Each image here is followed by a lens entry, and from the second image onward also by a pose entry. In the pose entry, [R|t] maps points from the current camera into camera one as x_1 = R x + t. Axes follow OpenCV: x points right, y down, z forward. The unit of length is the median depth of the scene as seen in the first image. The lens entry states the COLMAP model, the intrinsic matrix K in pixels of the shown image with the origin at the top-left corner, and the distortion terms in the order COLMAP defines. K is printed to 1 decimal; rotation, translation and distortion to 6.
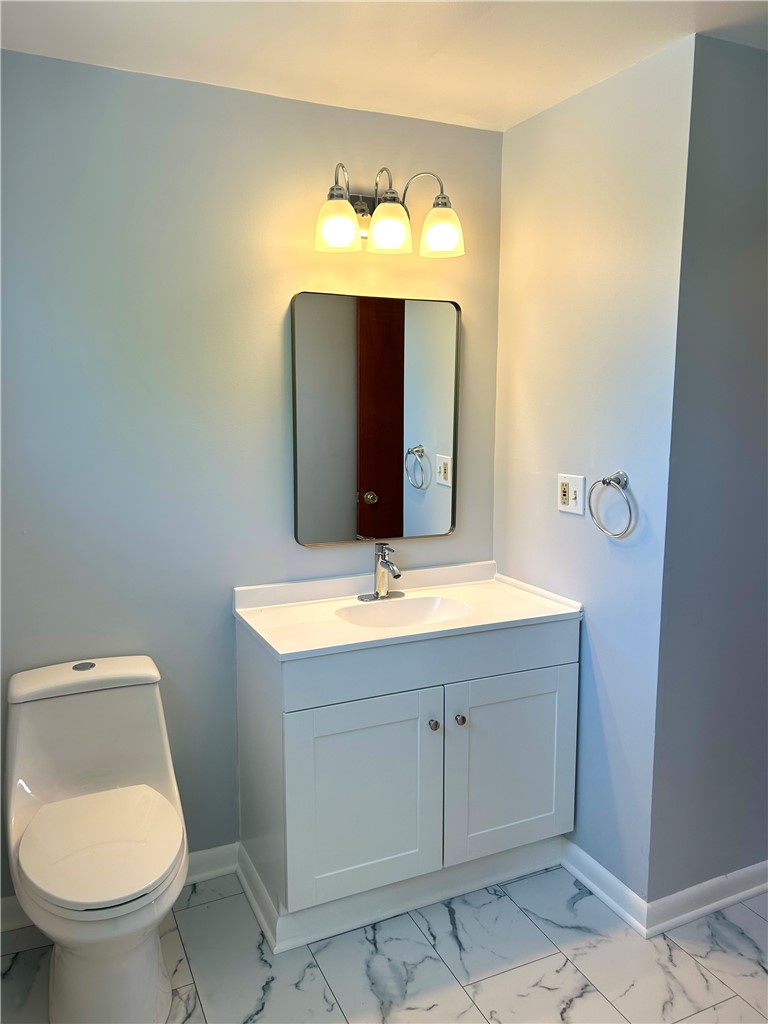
lens RADIAL K [[784.8, 0, 378.1], [0, 784.8, 512.9], [0, 0, 1]] dist [0.062532, -0.093933]
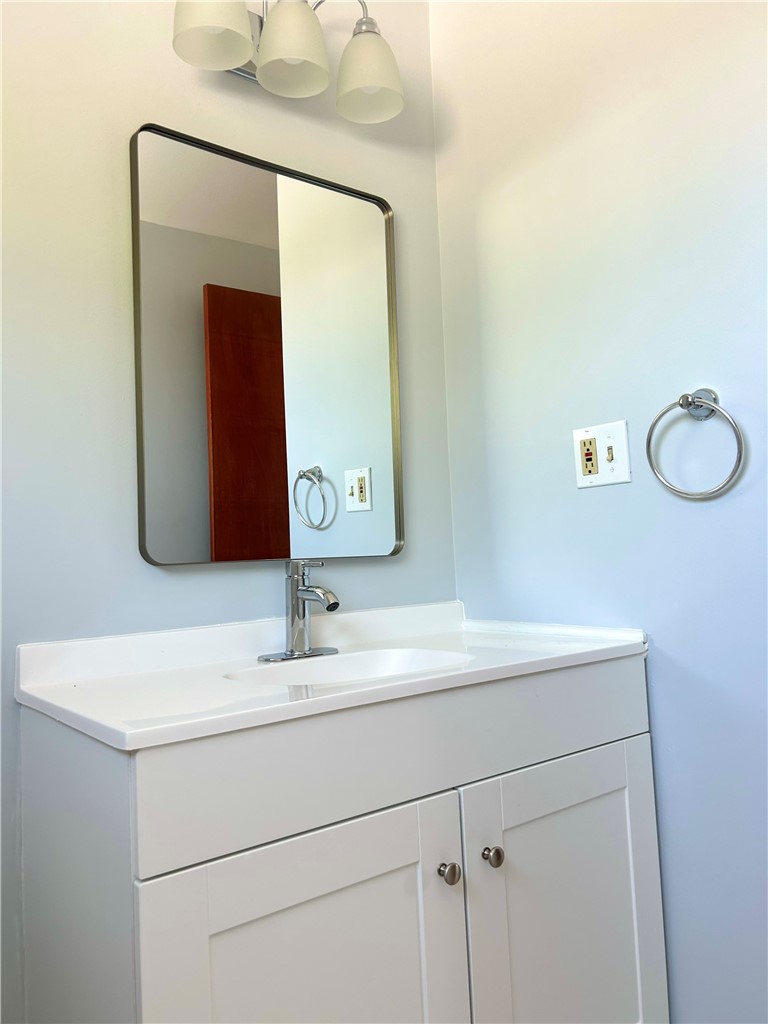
lens RADIAL K [[784.8, 0, 378.1], [0, 784.8, 512.9], [0, 0, 1]] dist [0.062532, -0.093933]
pose [[0.971594, -0.028951, 0.234875, -0.076159], [0.079489, 0.974750, -0.208672, 0.137911], [-0.222903, 0.221414, 0.949363, 0.453189]]
